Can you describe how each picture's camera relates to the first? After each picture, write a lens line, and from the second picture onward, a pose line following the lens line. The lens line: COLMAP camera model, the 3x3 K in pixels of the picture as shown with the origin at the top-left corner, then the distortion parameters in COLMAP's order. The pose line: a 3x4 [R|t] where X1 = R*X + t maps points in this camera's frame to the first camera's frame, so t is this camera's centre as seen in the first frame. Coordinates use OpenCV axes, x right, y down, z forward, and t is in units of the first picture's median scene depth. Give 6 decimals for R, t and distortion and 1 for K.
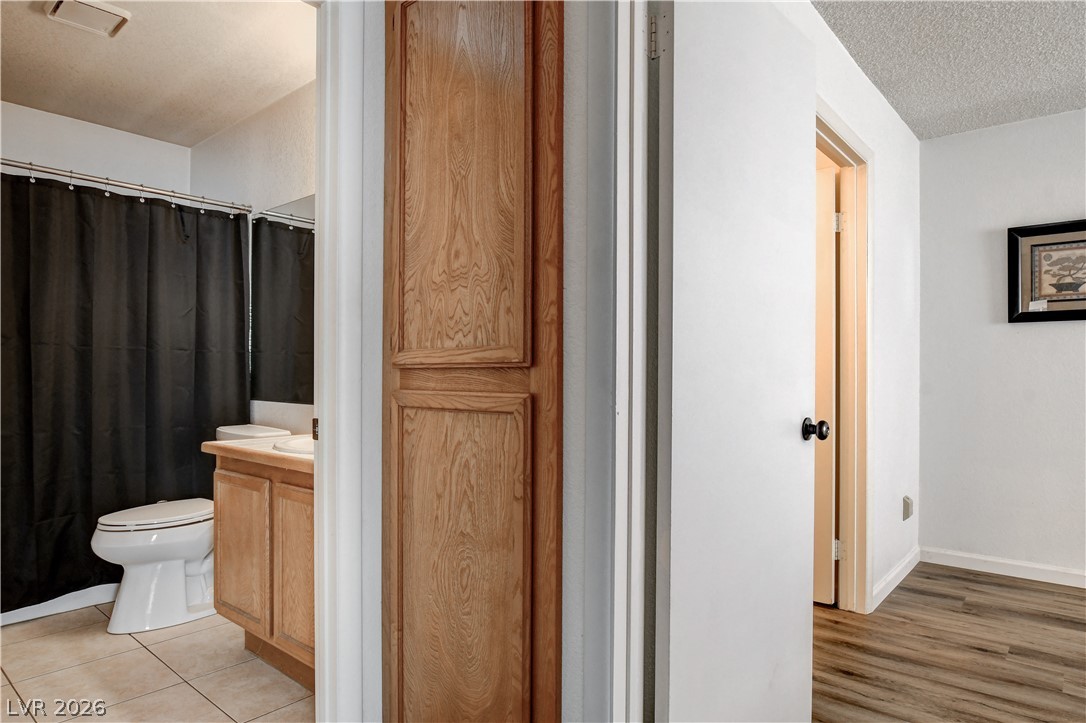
lens RADIAL K [[624.9, 0, 552.8], [0, 624.9, 369.5], [0, 0, 1]] dist [-0.033674, 0.003679]
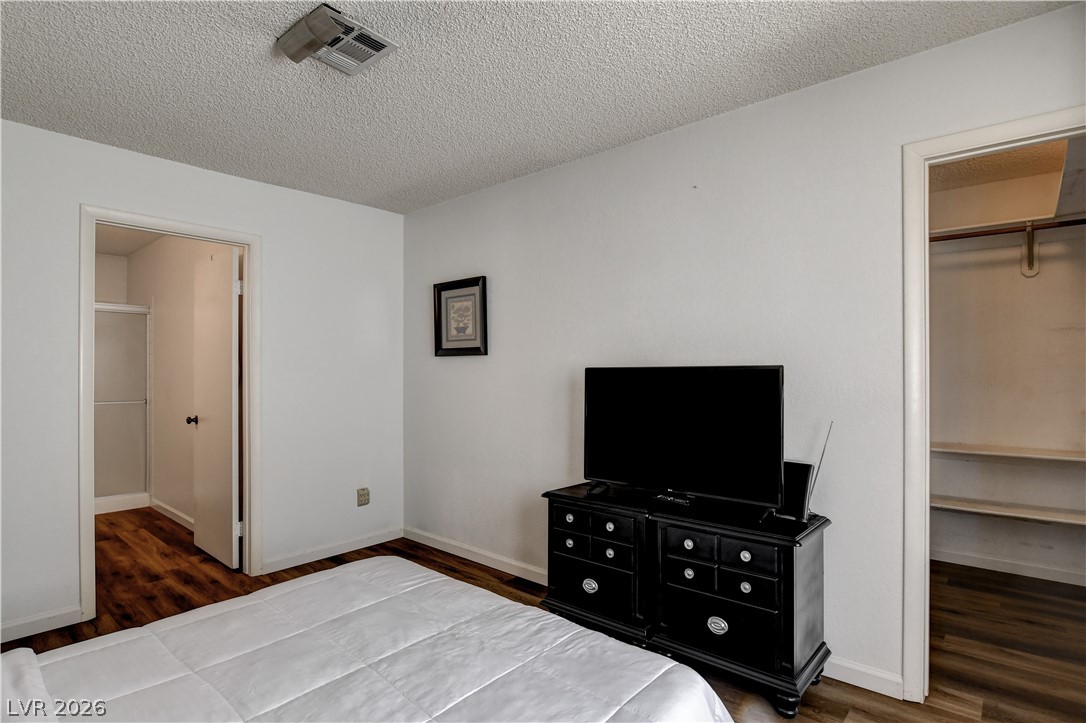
lens RADIAL K [[546.9, 0, 532.2], [0, 546.9, 367.3], [0, 0, 1]] dist [-0.028845, 0.001549]
pose [[0.999997, -0.002387, -0.000825, 0.983905], [0.002381, 0.999978, -0.006141, -0.046344], [0.000840, 0.006139, 0.999981, -0.175202]]
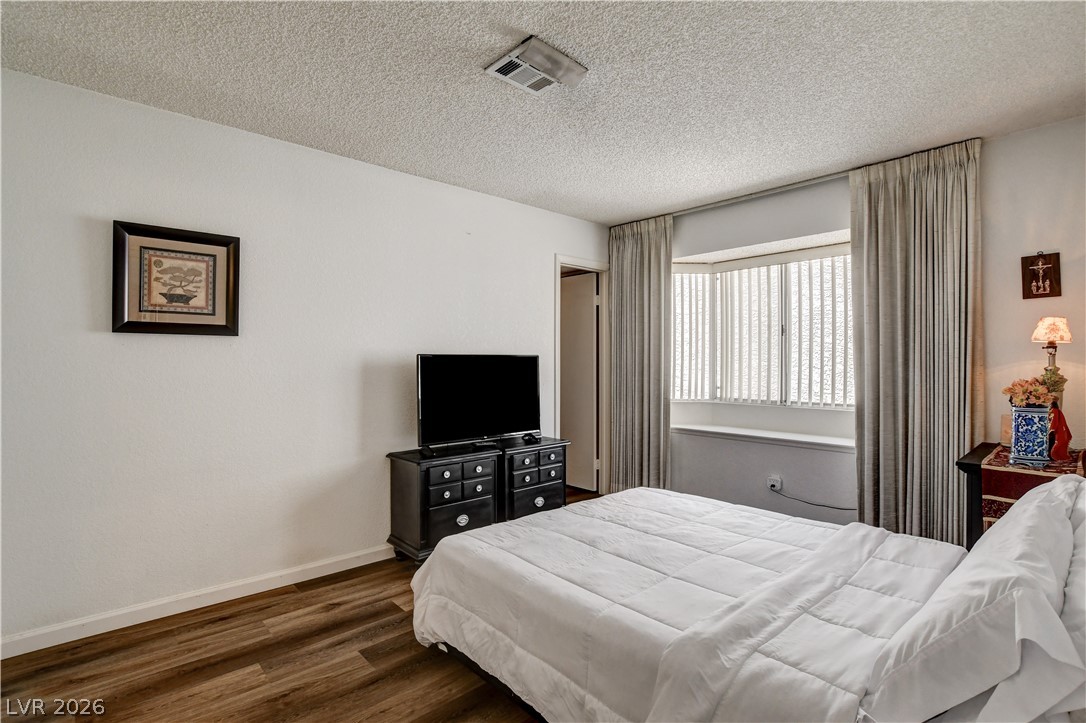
lens RADIAL K [[513.4, 0, 537.6], [0, 513.4, 359.1], [0, 0, 1]] dist [-0.017127, 0.000847]
pose [[0.127796, 0.000123, 0.991801, 0.129304], [-0.004821, 0.999988, 0.000497, -0.043752], [-0.991789, -0.004844, 0.127795, 0.341628]]
